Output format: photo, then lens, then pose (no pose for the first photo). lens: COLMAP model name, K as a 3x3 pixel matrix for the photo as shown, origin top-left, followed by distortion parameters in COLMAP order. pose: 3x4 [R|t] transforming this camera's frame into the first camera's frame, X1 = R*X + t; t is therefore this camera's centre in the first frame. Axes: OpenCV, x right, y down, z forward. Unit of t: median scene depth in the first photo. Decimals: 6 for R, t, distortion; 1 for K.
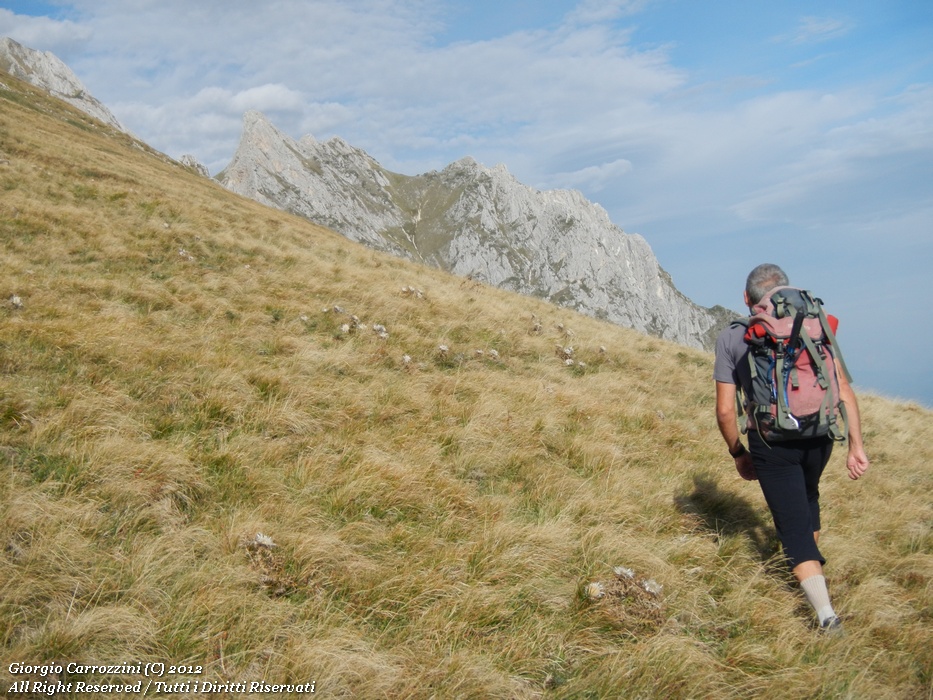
lens RADIAL K [[1616.7, 0, 468.4], [0, 1616.7, 350.5], [0, 0, 1]] dist [0.006469, 0.000000]
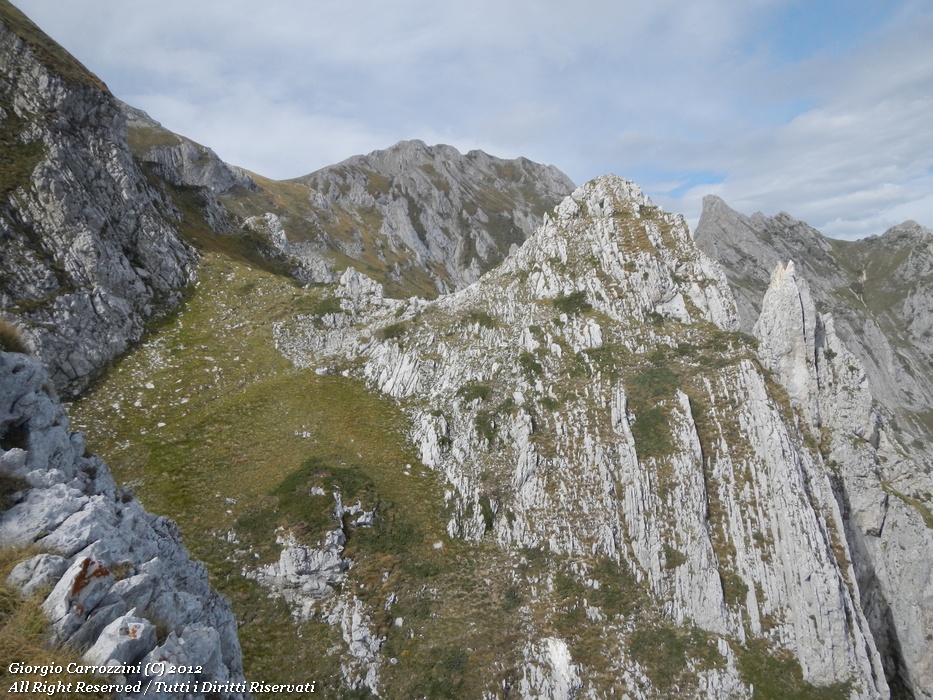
lens RADIAL K [[781.3, 0, 469.6], [0, 781.3, 352.7], [0, 0, 1]] dist [-0.002576, -0.003249]
pose [[0.915173, -0.003014, -0.403051, -0.063716], [0.010912, 0.999791, 0.017301, -0.042748], [0.402914, -0.020231, 0.915014, 0.395559]]
